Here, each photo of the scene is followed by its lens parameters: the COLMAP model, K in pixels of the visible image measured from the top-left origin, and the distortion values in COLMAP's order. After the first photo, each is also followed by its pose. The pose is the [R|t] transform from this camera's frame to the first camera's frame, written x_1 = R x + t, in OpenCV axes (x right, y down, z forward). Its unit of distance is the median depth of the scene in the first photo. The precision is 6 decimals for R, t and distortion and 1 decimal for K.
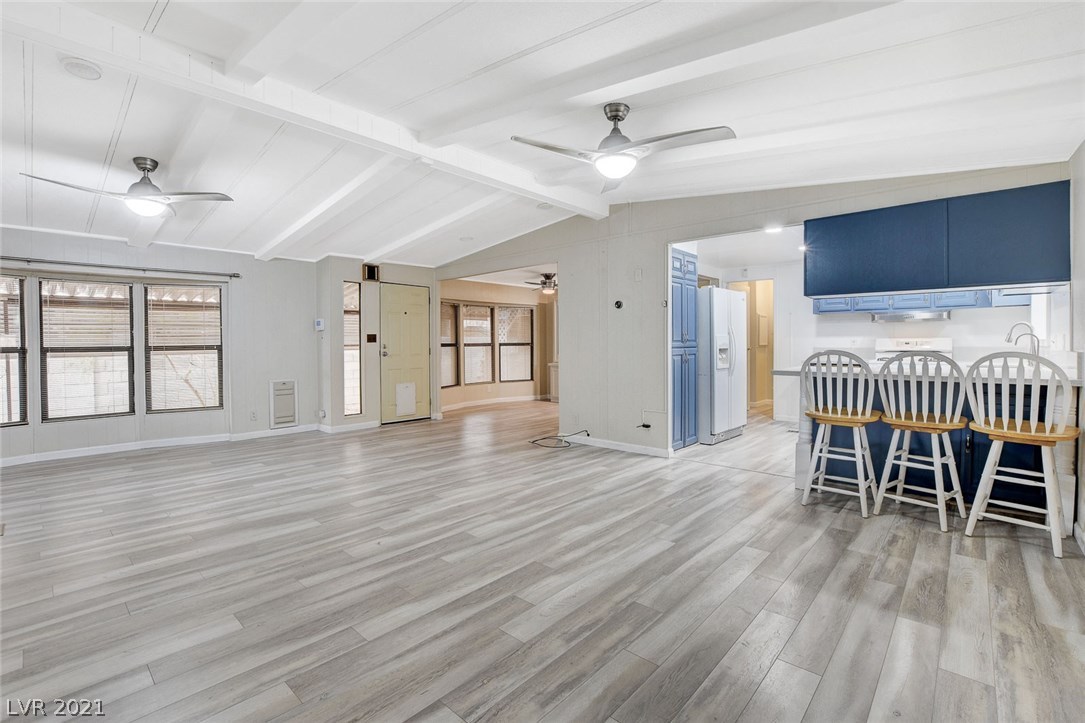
lens RADIAL K [[469.4, 0, 541.3], [0, 469.4, 344.7], [0, 0, 1]] dist [-0.021370, 0.000665]
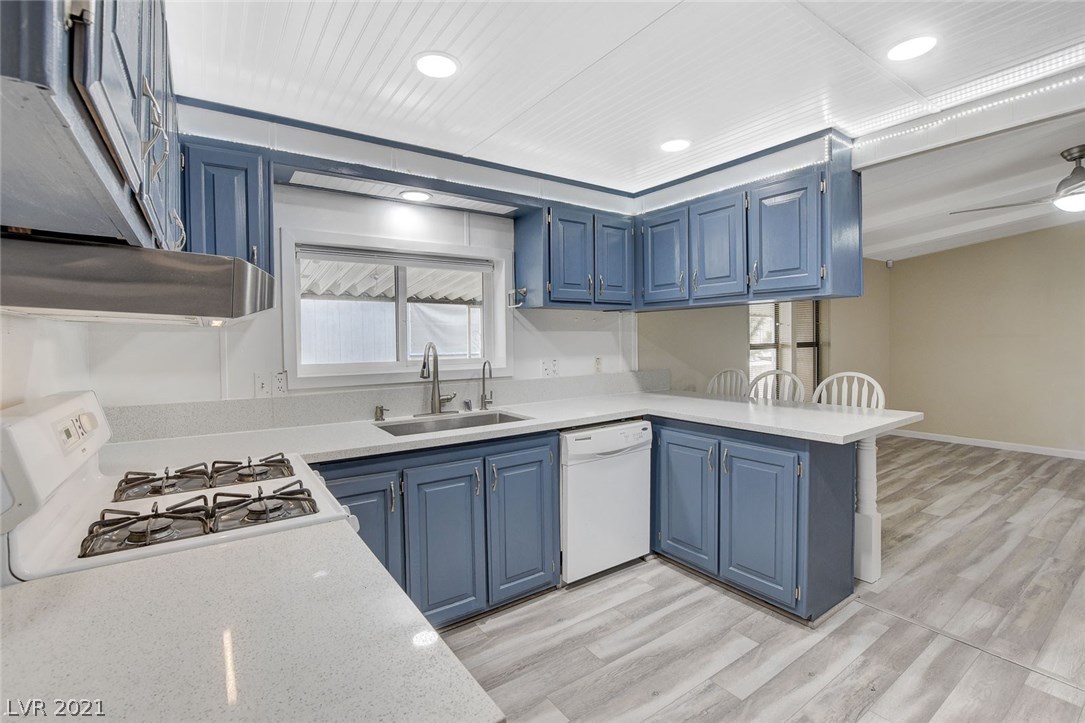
lens RADIAL K [[469.4, 0, 541.3], [0, 469.4, 344.7], [0, 0, 1]] dist [-0.021370, 0.000665]
pose [[-0.973099, 0.010536, 0.230145, 1.061968], [0.014662, 0.999761, 0.016222, -0.077406], [-0.229919, 0.019160, -0.973021, 2.161043]]
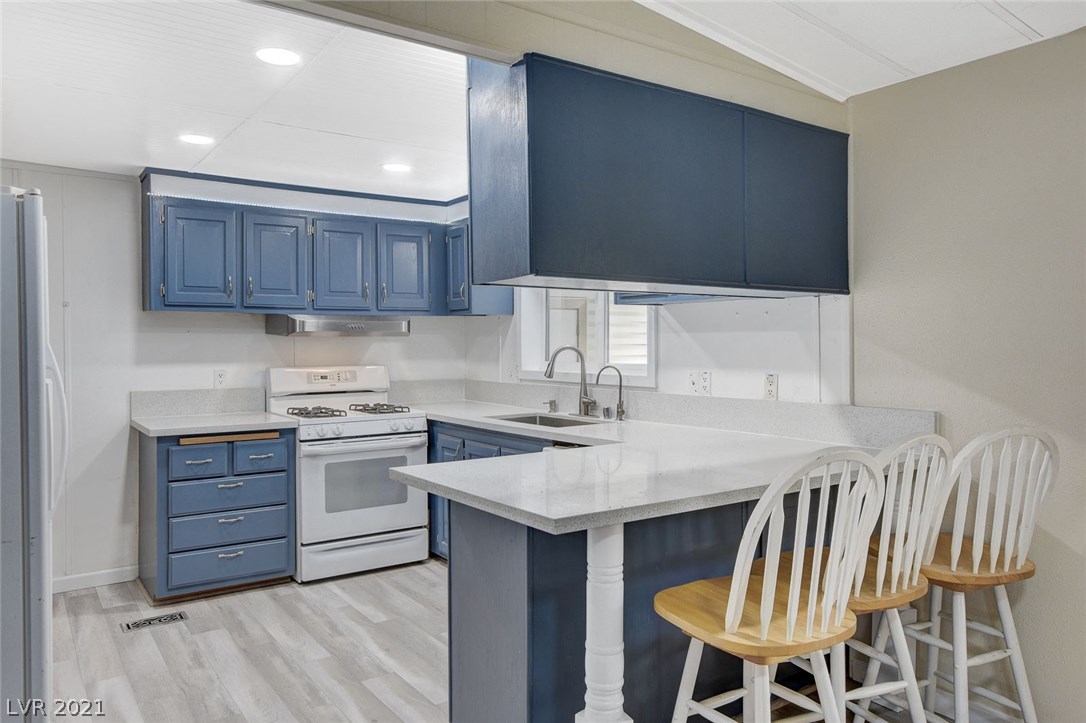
lens RADIAL K [[763.0, 0, 544.5], [0, 763.0, 351.3], [0, 0, 1]] dist [0.004742, 0.001212]
pose [[0.212376, -0.006806, 0.977164, 0.028925], [0.006181, 0.999965, 0.005622, -0.066600], [-0.977169, 0.004846, 0.212410, 1.108482]]
